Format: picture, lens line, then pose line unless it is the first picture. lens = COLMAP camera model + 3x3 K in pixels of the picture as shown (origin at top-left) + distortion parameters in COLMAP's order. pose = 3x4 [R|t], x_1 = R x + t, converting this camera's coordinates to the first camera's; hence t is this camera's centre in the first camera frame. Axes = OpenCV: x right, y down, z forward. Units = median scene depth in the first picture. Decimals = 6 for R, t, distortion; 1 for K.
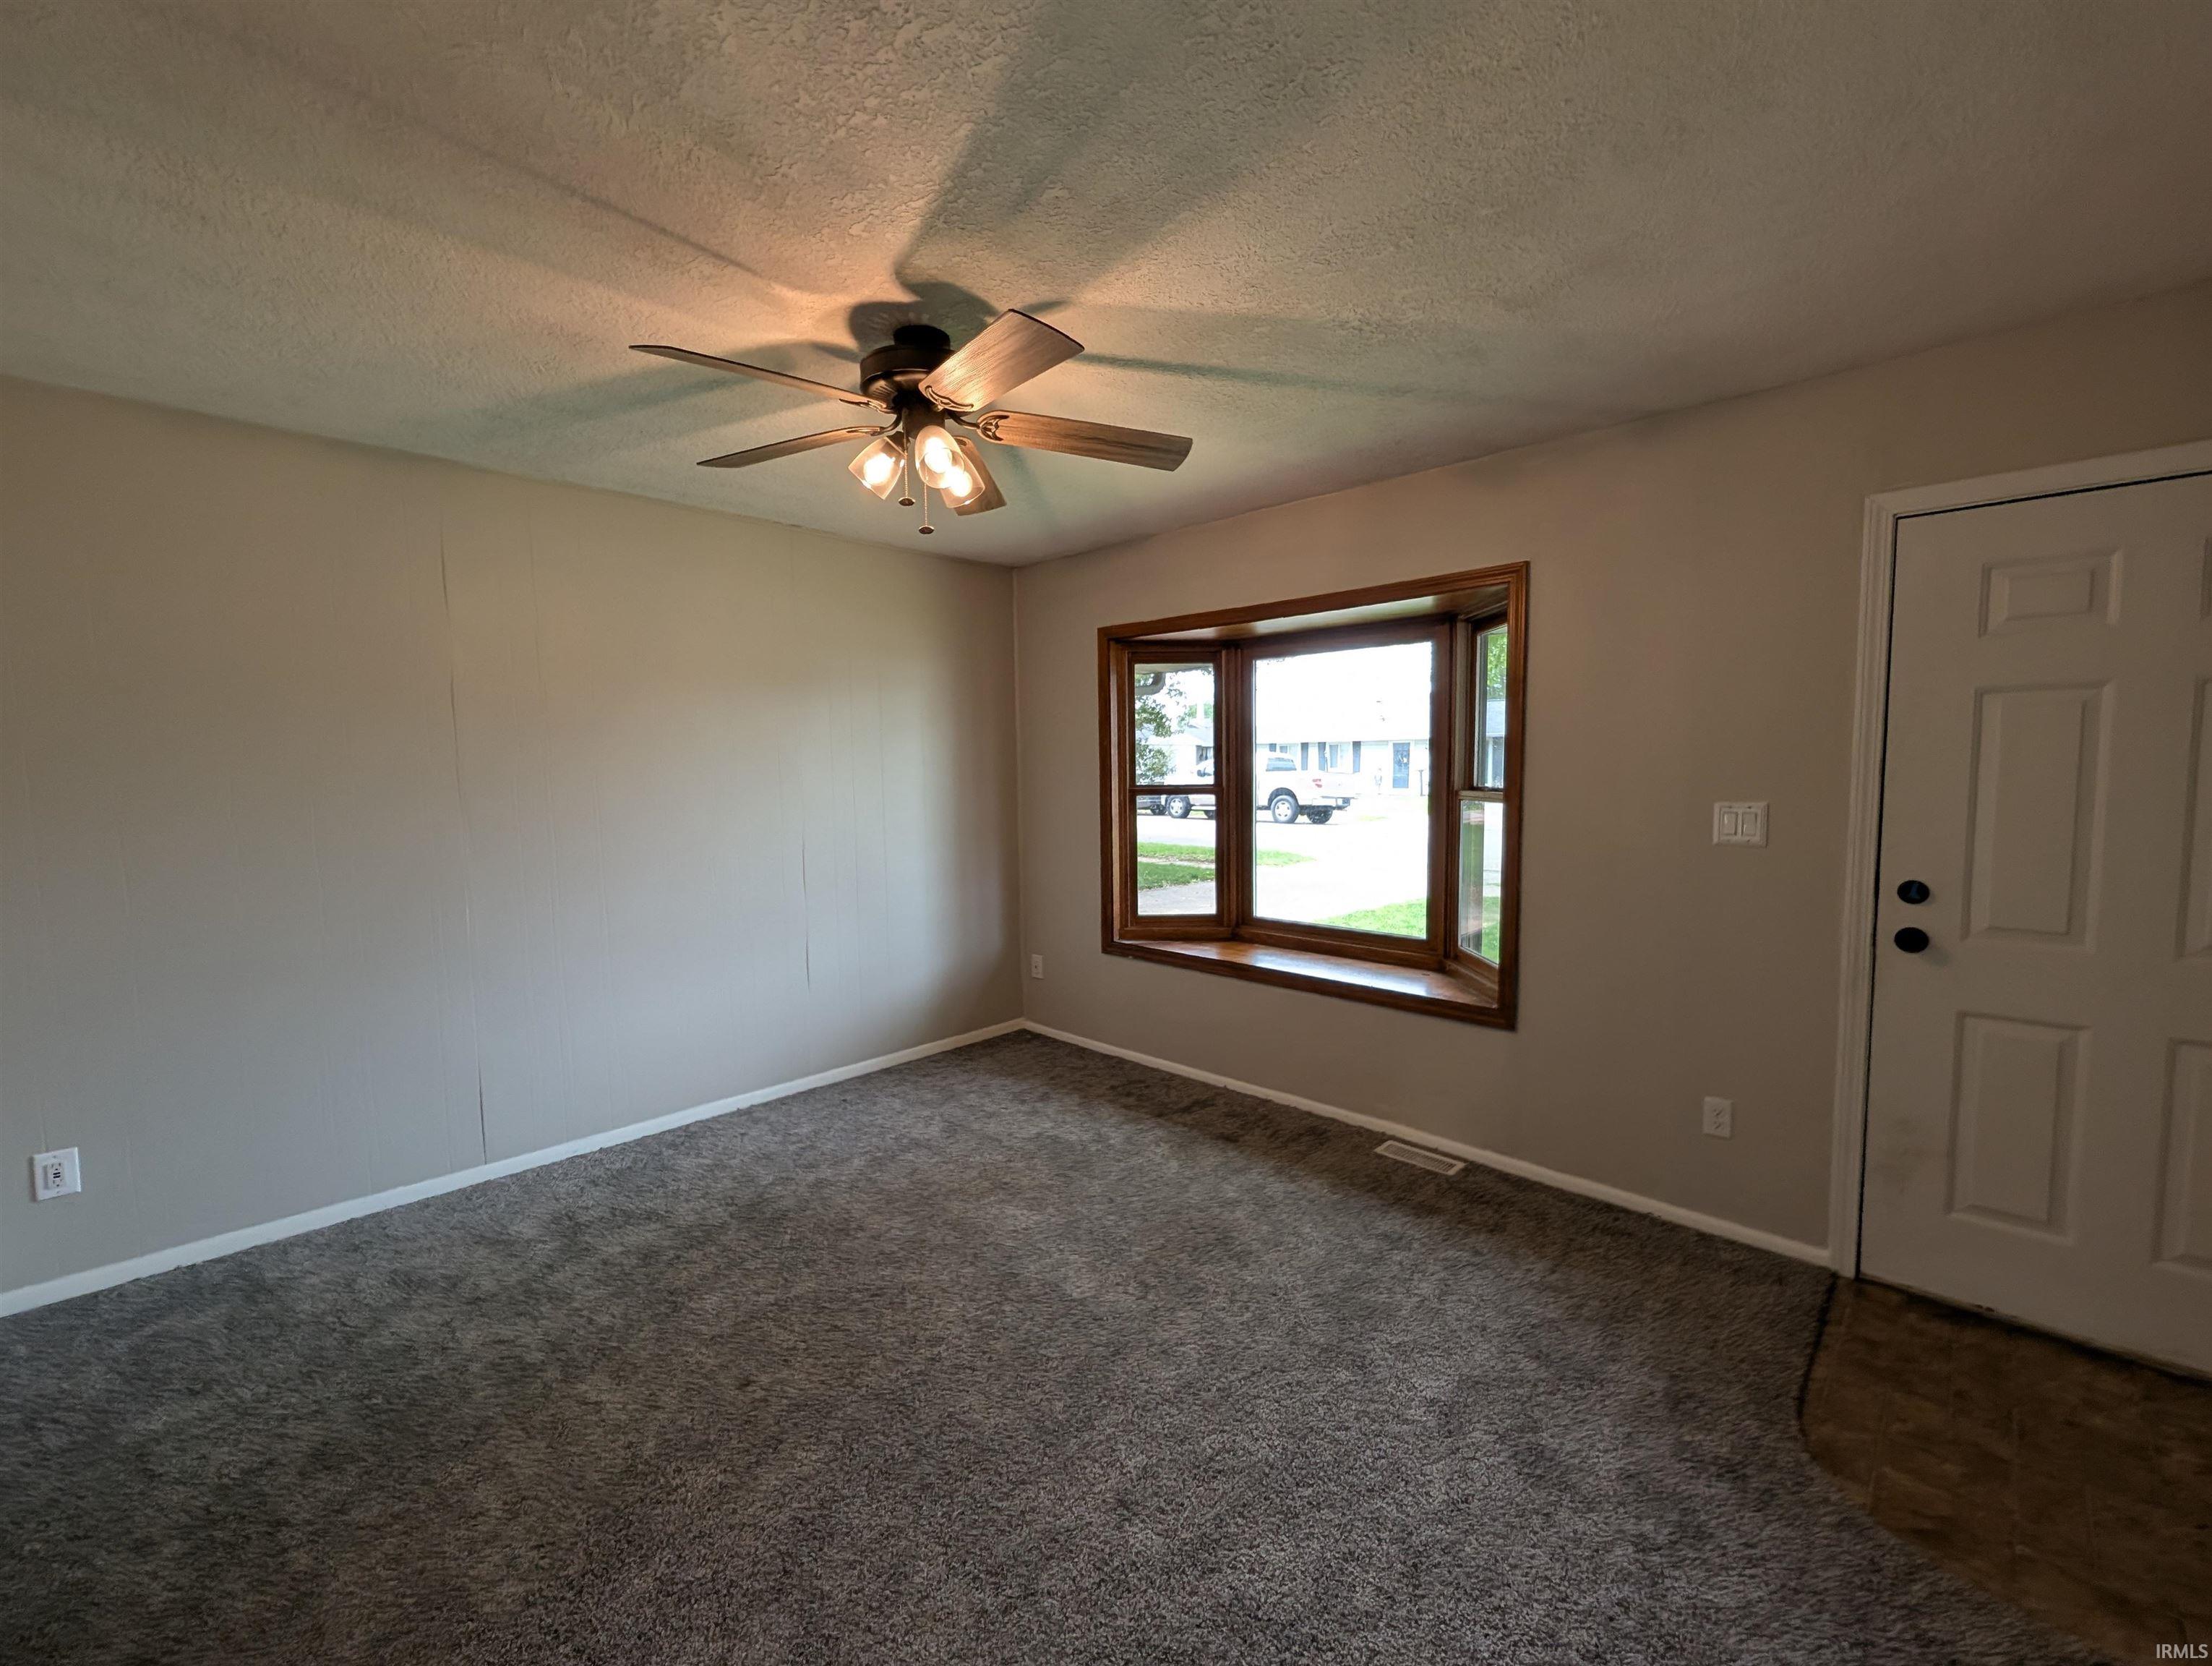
lens RADIAL K [[911.0, 0, 1109.6], [0, 911.0, 836.5], [0, 0, 1]] dist [-0.001084, 0.000531]
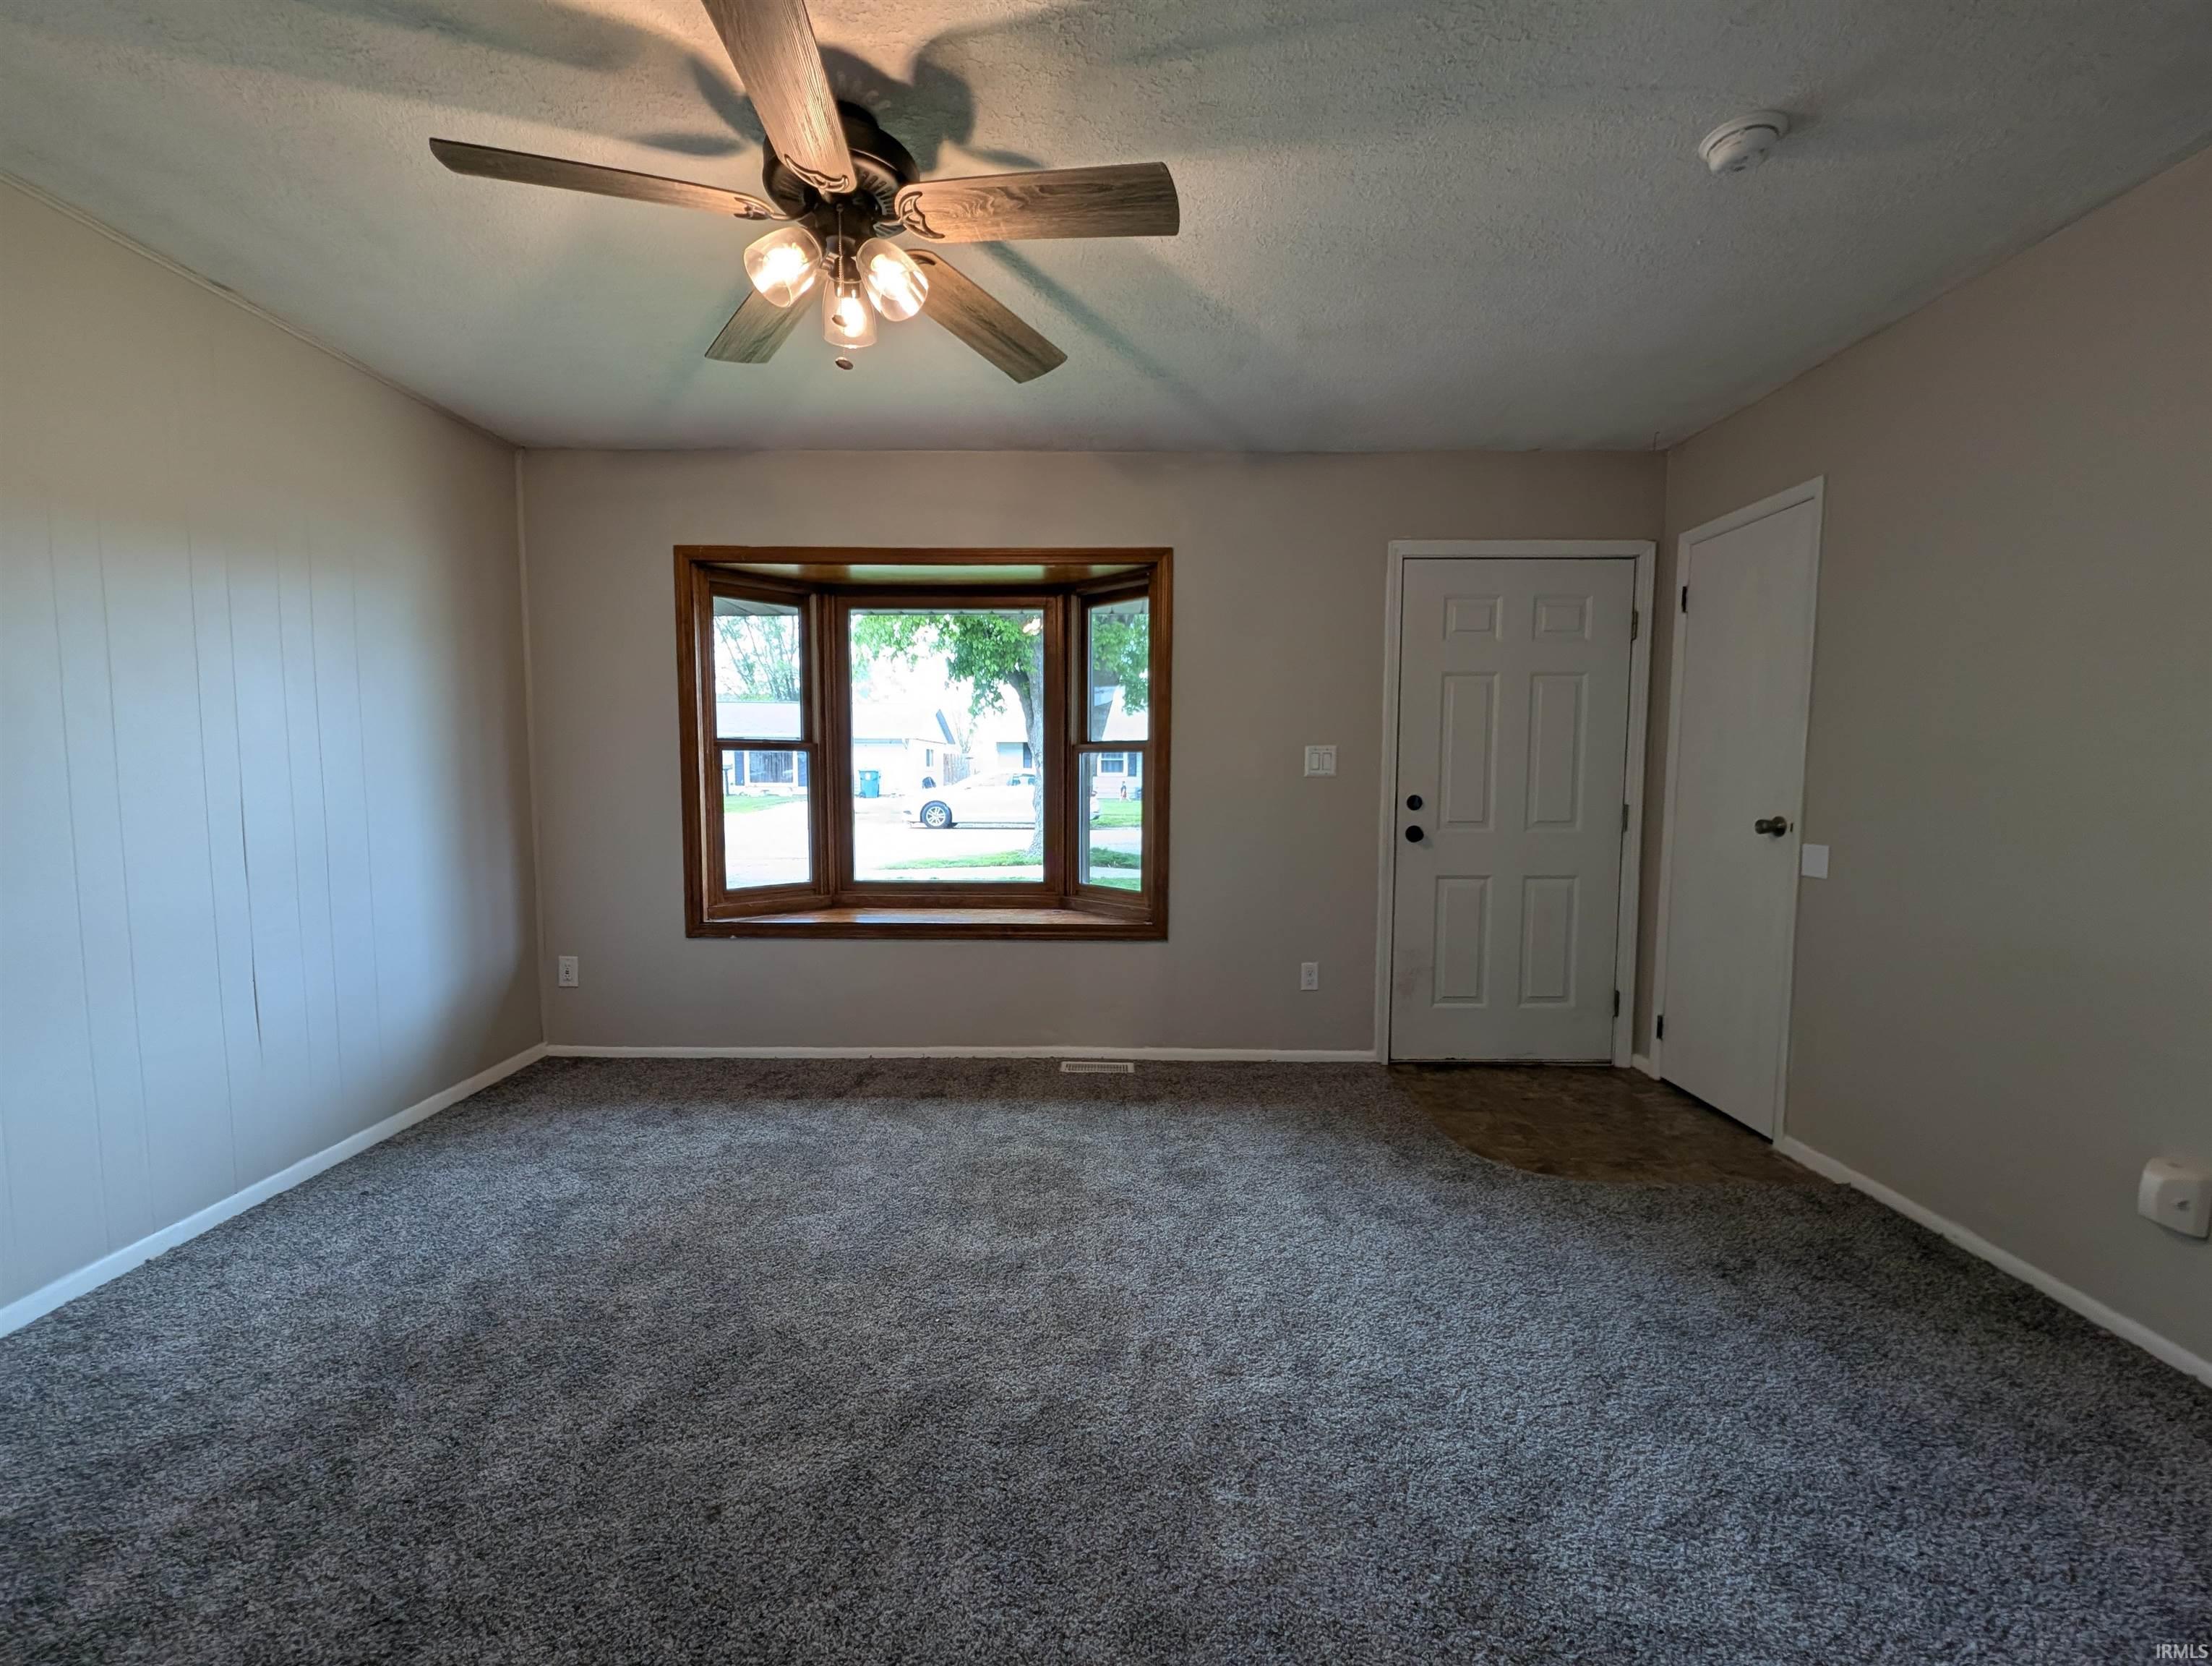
lens RADIAL K [[911.0, 0, 1109.6], [0, 911.0, 836.5], [0, 0, 1]] dist [-0.001084, 0.000531]
pose [[0.721650, -0.039791, 0.691113, -0.384472], [0.042914, 0.998998, 0.012707, 0.052302], [-0.690926, 0.020489, 0.722635, 0.164314]]
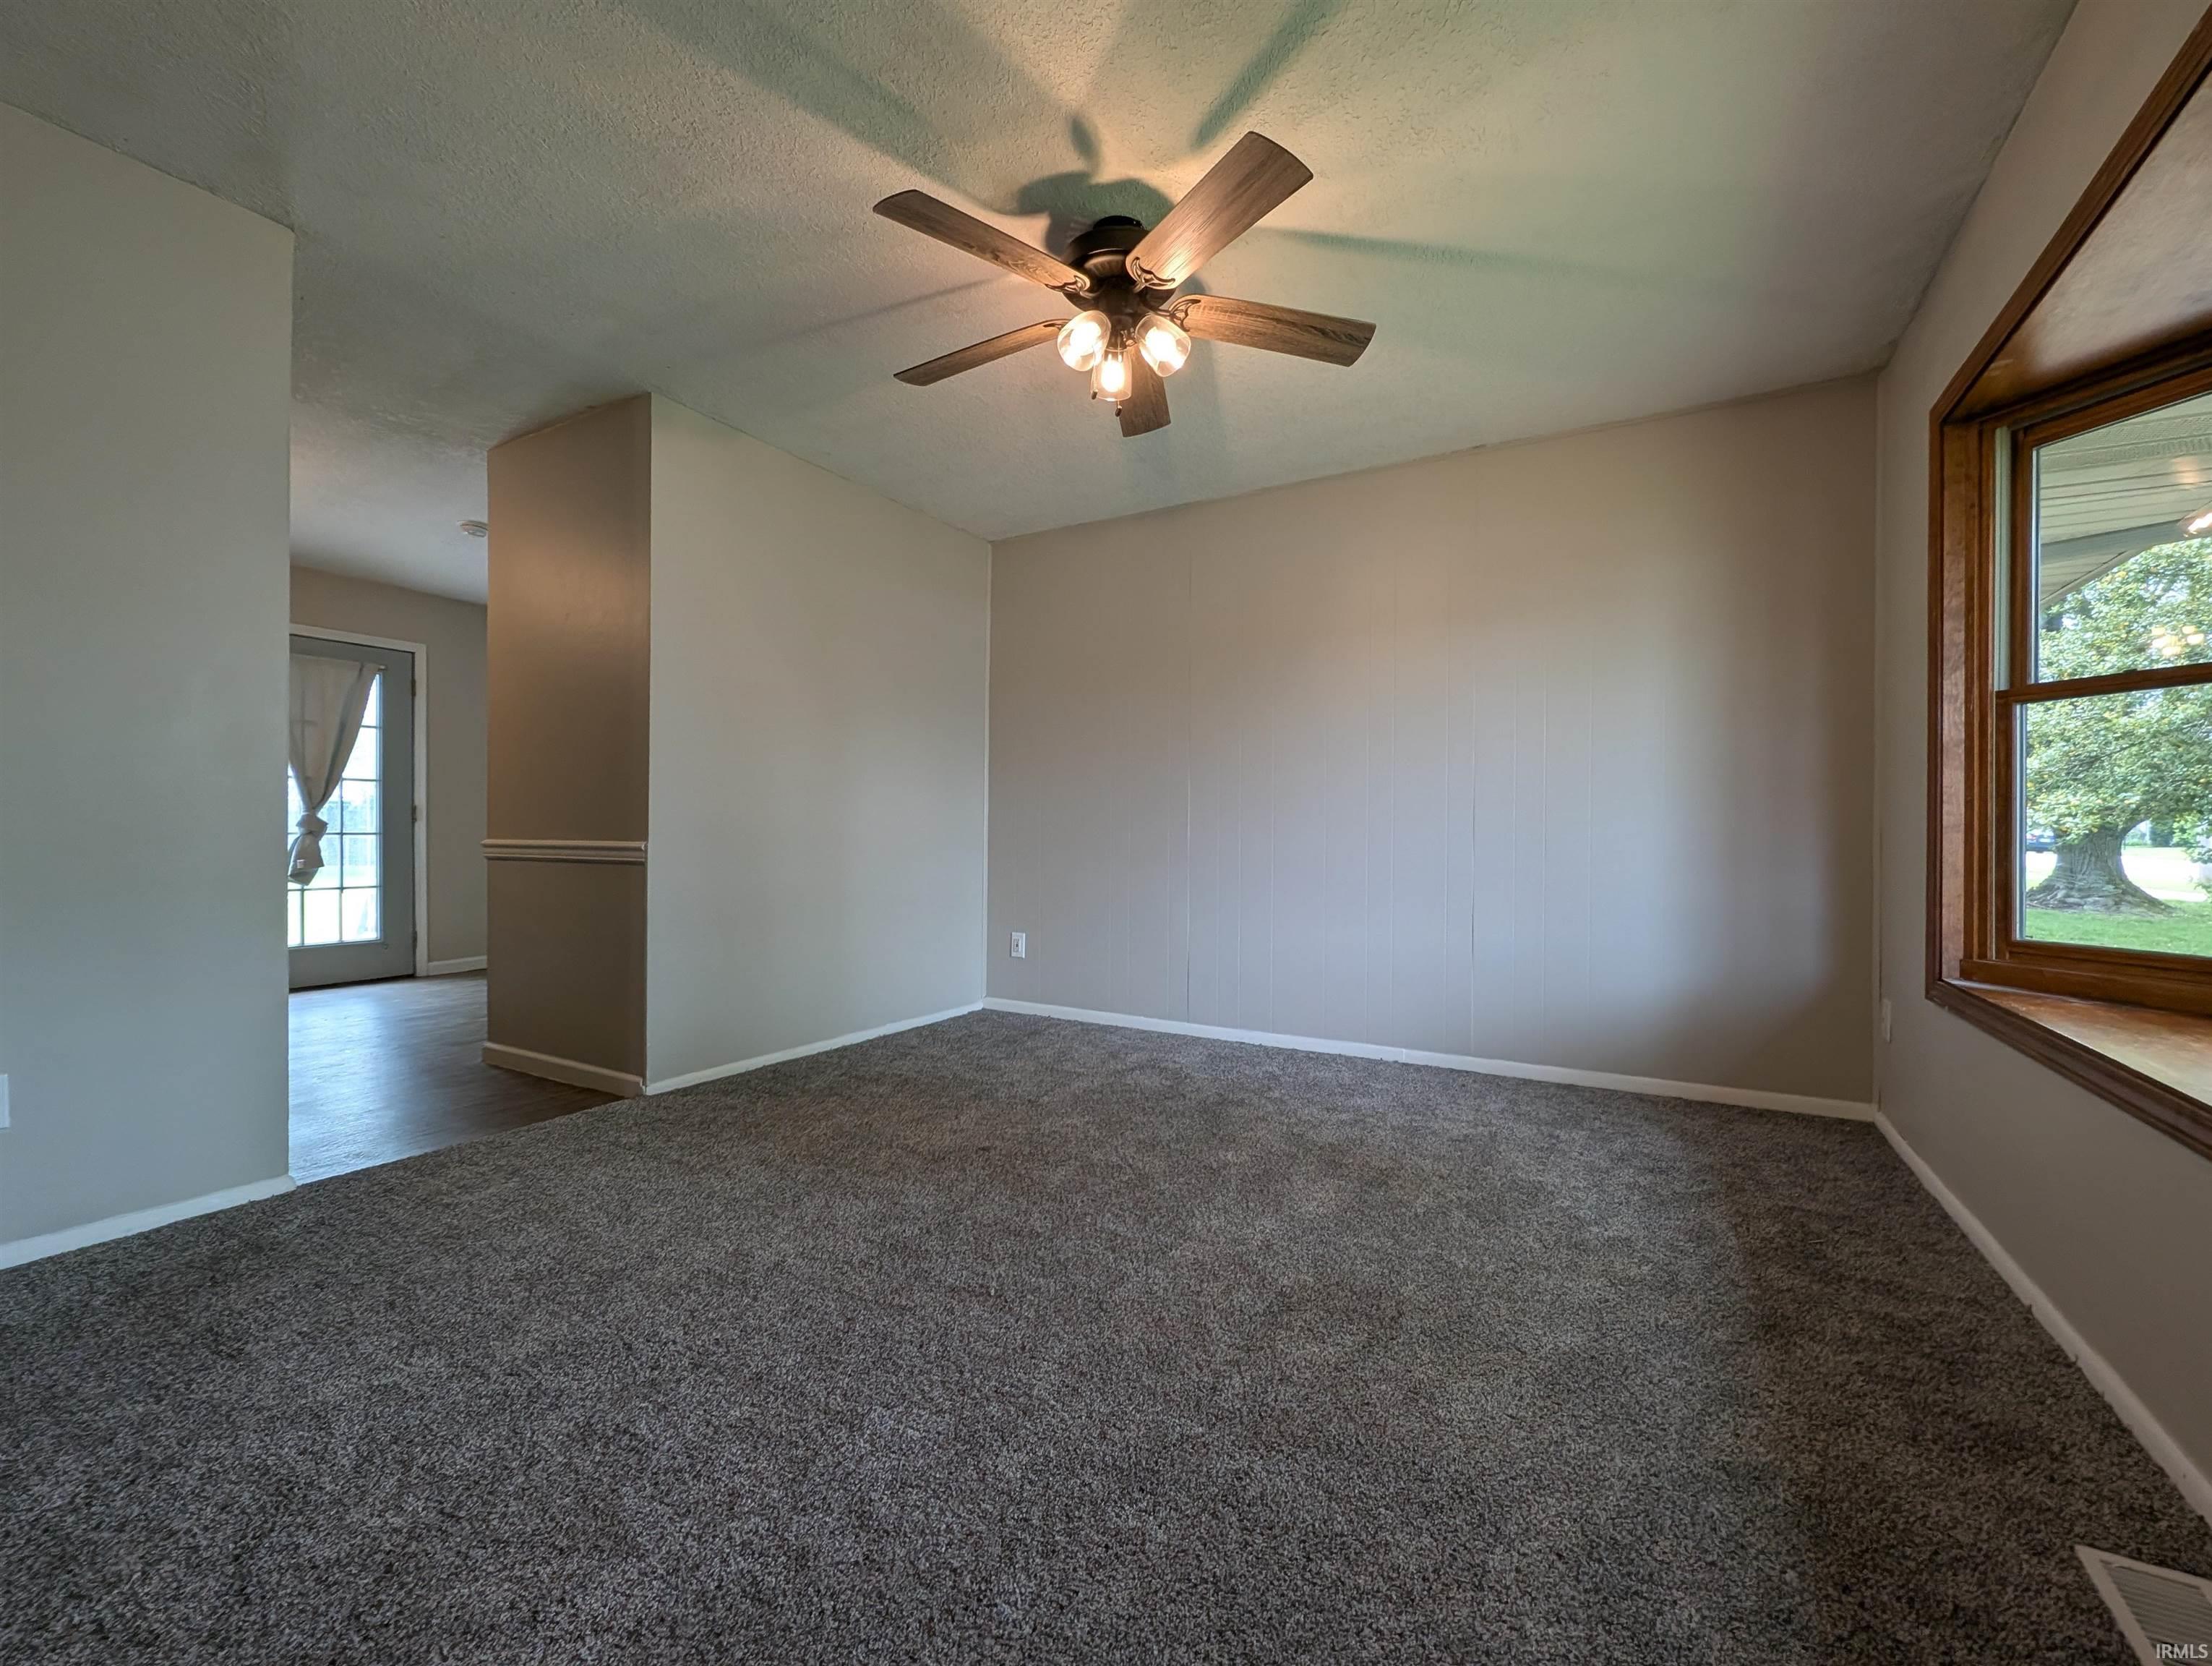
lens RADIAL K [[911.0, 0, 1109.6], [0, 911.0, 836.5], [0, 0, 1]] dist [-0.001084, 0.000531]
pose [[0.242759, 0.017278, -0.969933, 0.511815], [-0.085081, 0.996368, -0.003546, 0.094961], [0.966348, 0.083384, 0.243348, 0.493911]]
